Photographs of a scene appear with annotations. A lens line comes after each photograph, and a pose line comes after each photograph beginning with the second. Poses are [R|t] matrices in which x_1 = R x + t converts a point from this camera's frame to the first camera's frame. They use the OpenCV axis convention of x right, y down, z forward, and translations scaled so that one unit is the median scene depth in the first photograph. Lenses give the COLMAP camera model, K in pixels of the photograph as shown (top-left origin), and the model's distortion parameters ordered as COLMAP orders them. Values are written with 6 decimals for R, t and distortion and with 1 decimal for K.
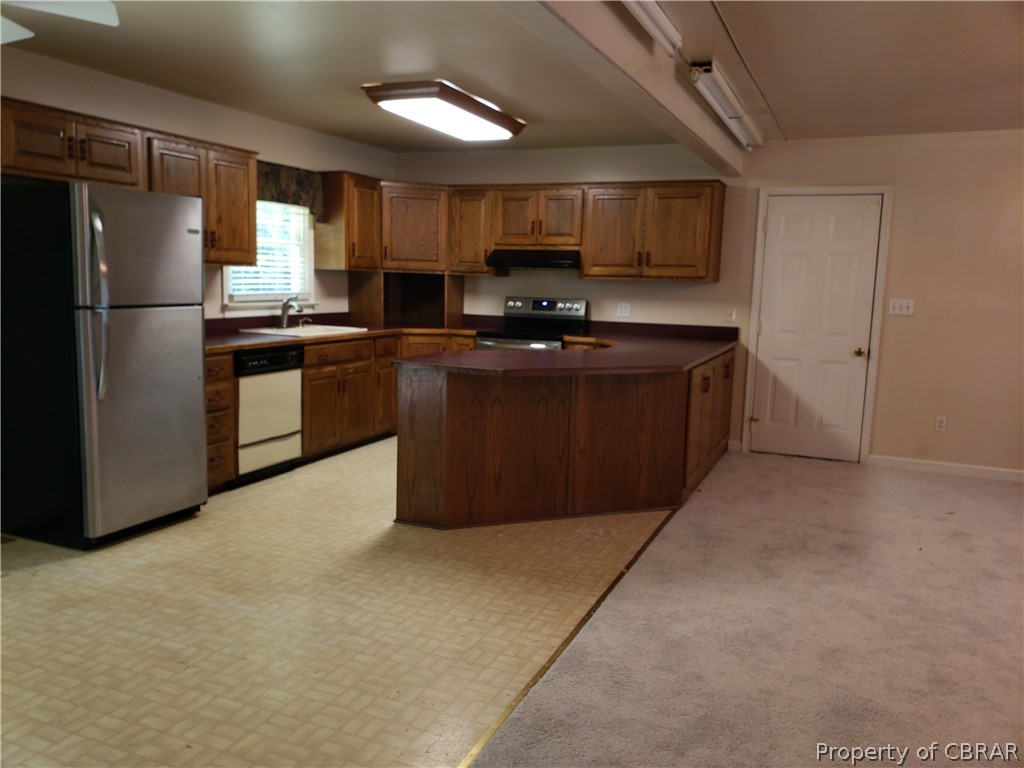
lens RADIAL K [[813.5, 0, 512.0], [0, 813.5, 384.0], [0, 0, 1]] dist [0.128560, -0.002120]
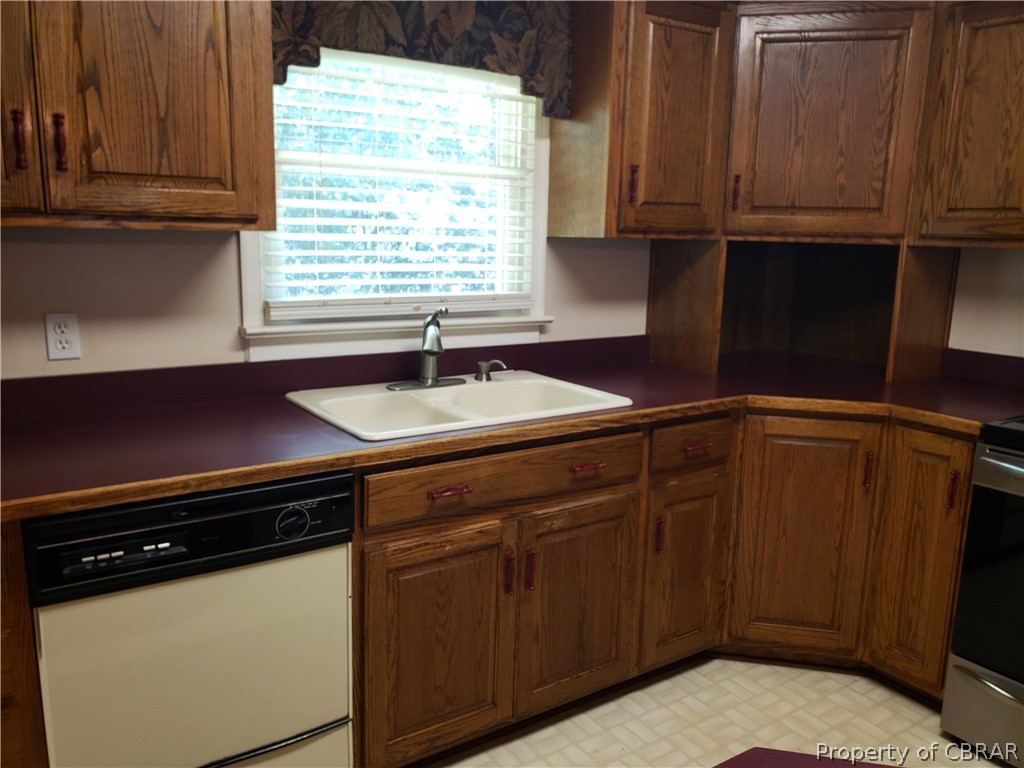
lens RADIAL K [[816.0, 0, 512.0], [0, 816.0, 384.0], [0, 0, 1]] dist [0.025312, -0.003524]
pose [[0.844242, 0.092628, -0.527897, -0.030775], [-0.071168, 0.995605, 0.060880, -0.088233], [0.531216, -0.013828, 0.847124, 0.634838]]
